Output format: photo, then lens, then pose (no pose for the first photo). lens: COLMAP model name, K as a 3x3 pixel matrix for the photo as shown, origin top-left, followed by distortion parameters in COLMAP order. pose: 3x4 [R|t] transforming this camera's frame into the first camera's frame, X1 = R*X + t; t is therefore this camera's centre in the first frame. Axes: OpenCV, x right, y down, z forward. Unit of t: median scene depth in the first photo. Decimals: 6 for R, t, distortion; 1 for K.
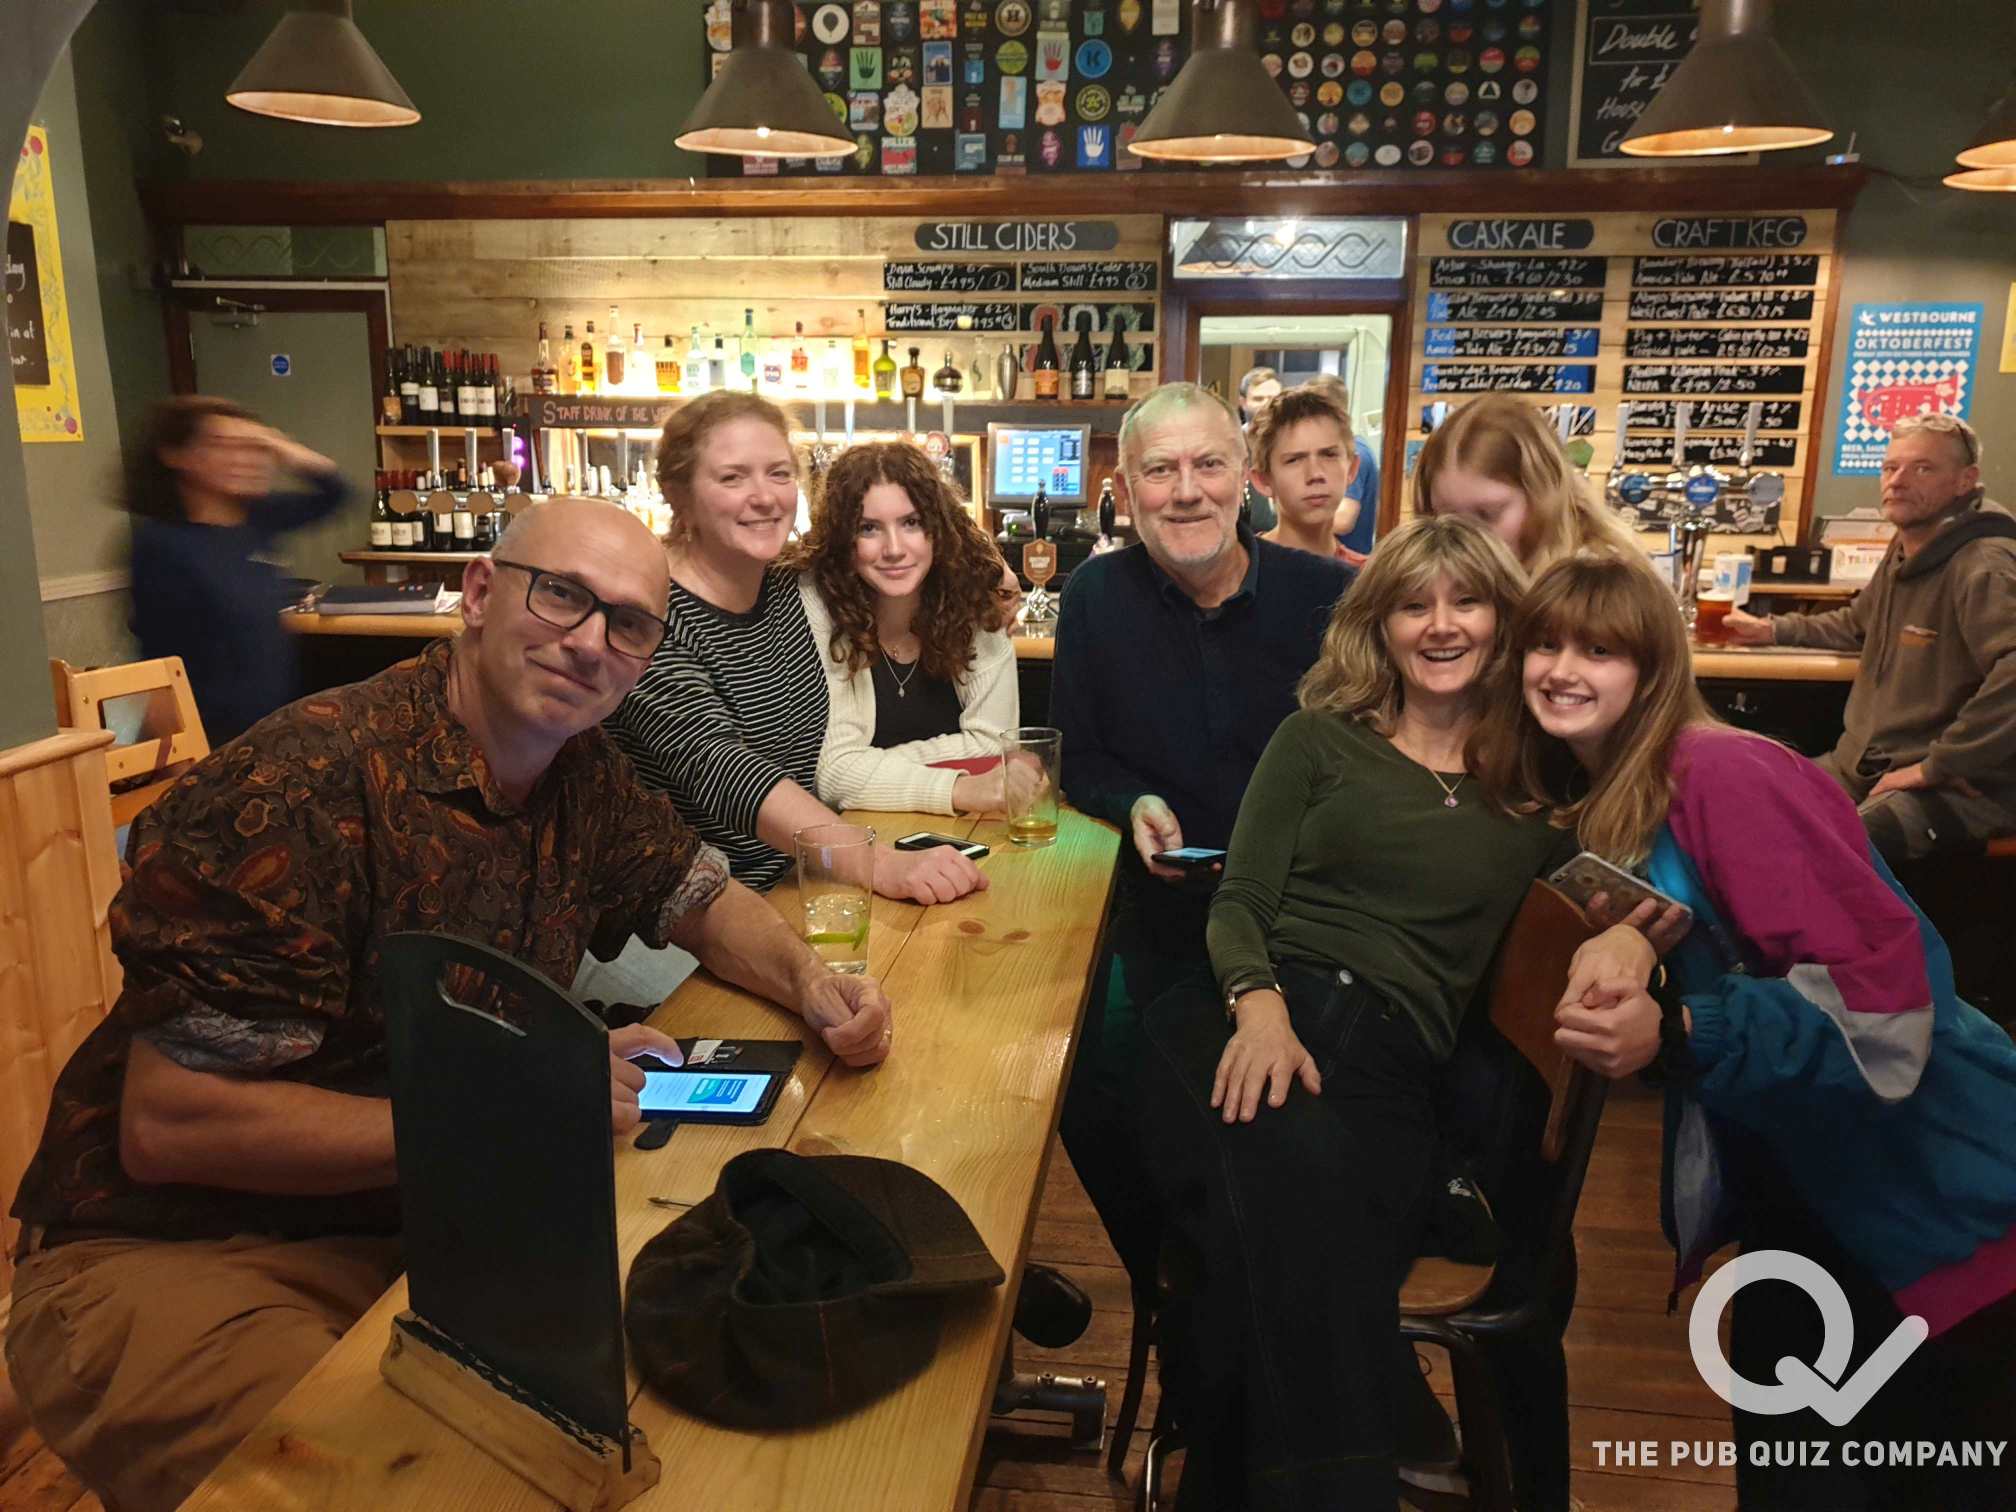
lens RADIAL K [[1581.9, 0, 1010.1], [0, 1581.9, 756.1], [0, 0, 1]] dist [0.039853, -0.026769]
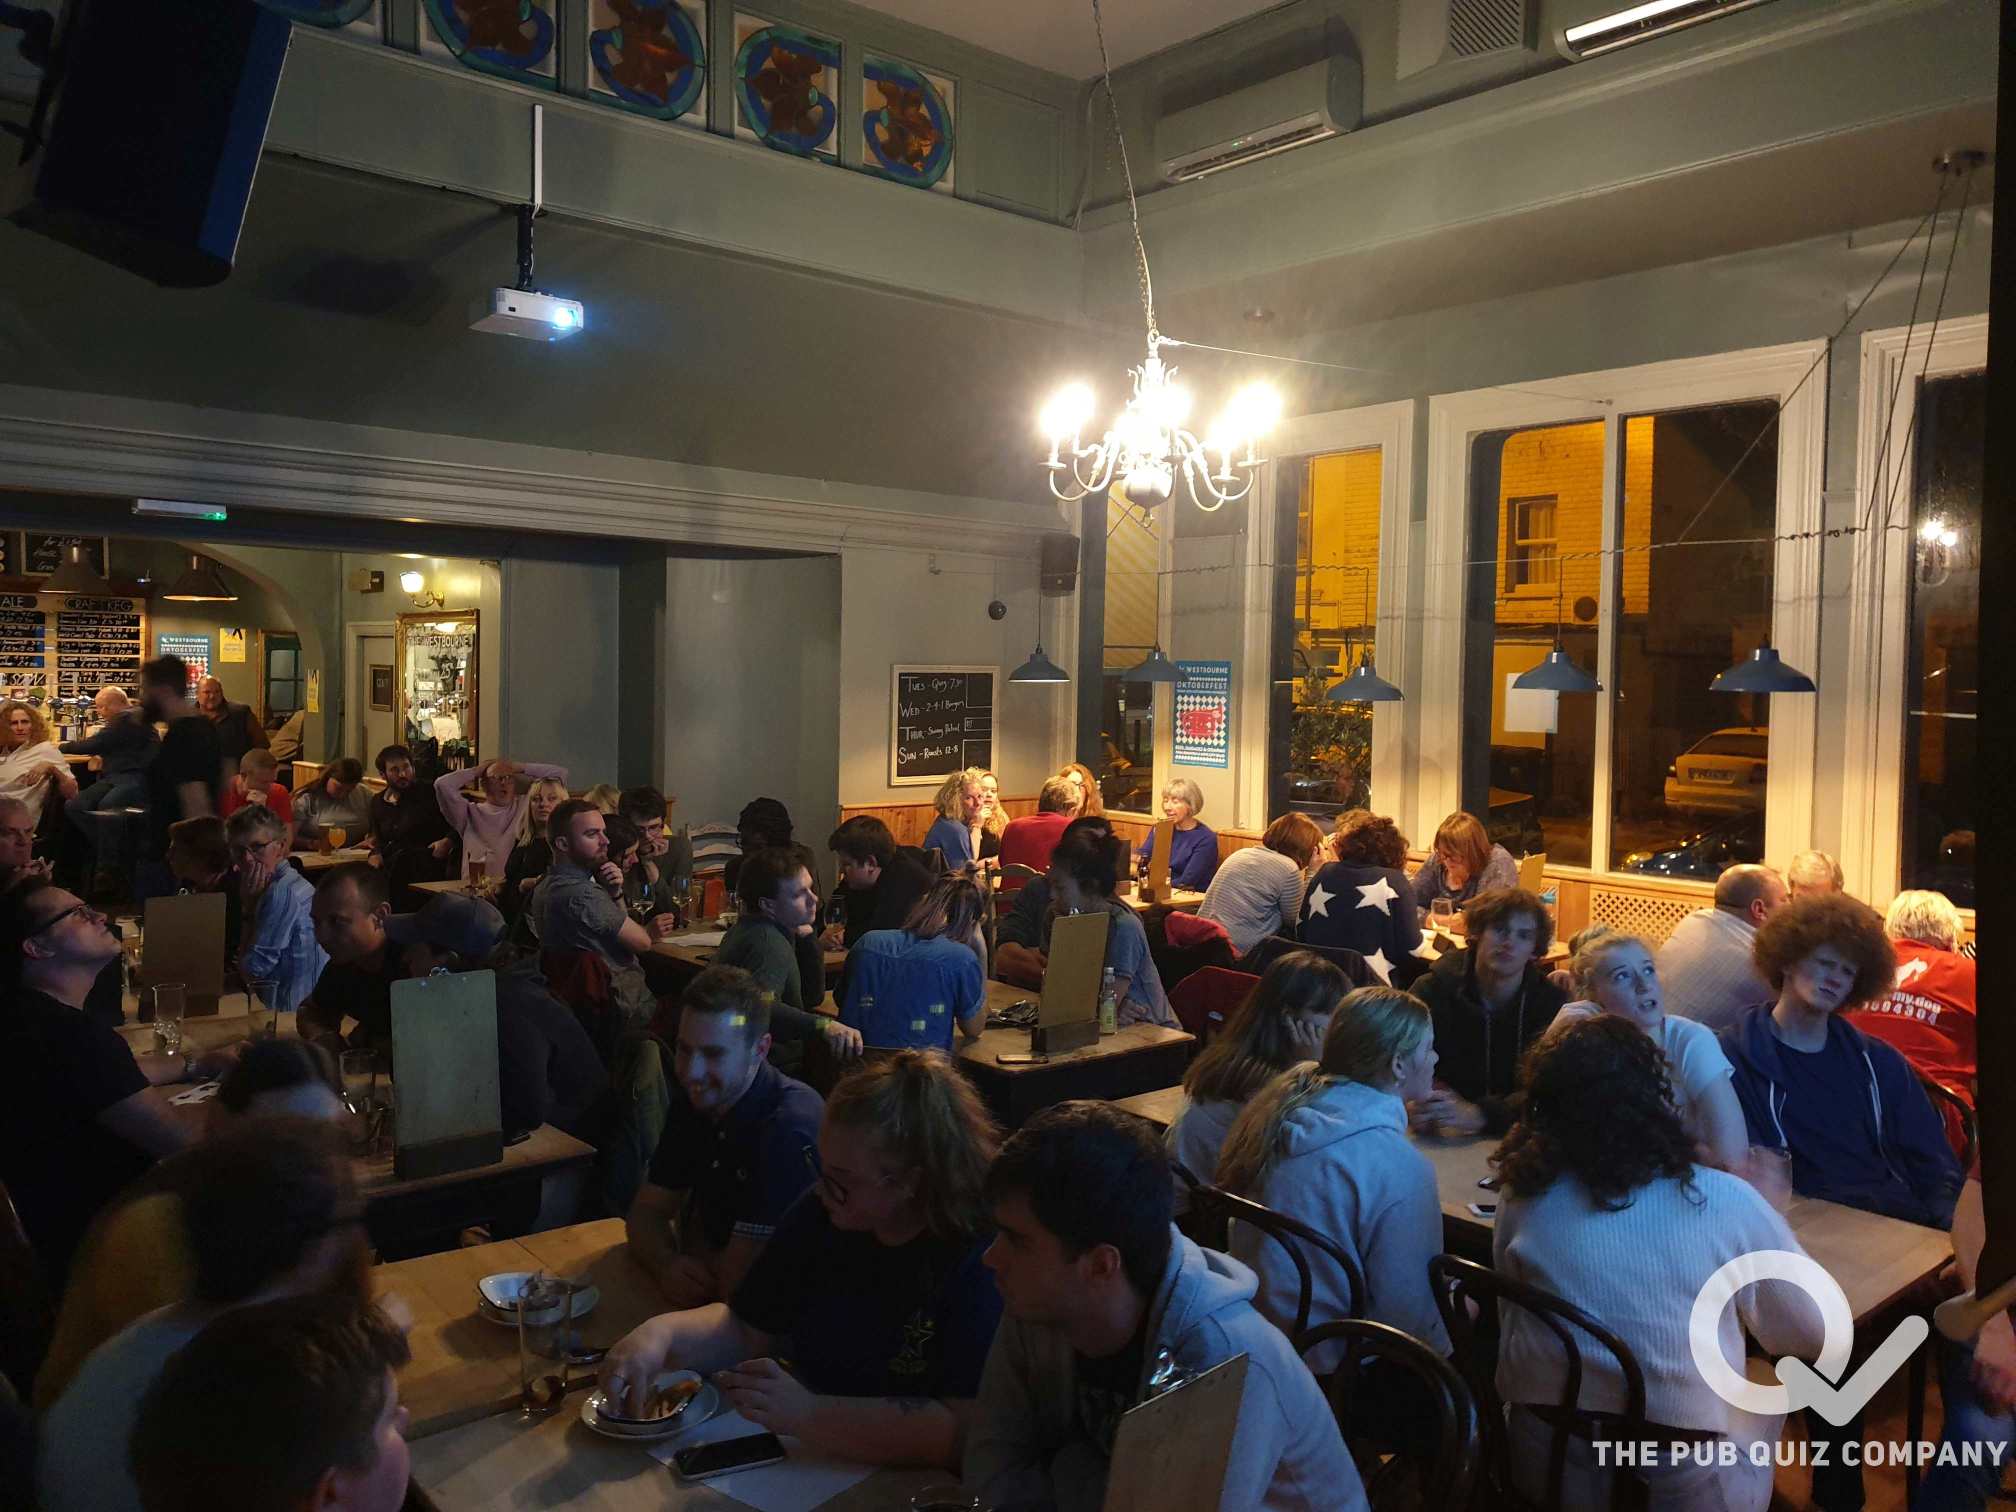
lens RADIAL K [[1581.9, 0, 1024.3], [0, 1581.9, 716.3], [0, 0, 1]] dist [0.039853, -0.026769]
pose [[0.653228, -0.017612, 0.756956, -0.458533], [0.156592, 0.981258, -0.112303, 0.321533], [-0.740791, 0.191893, 0.643743, -1.518688]]
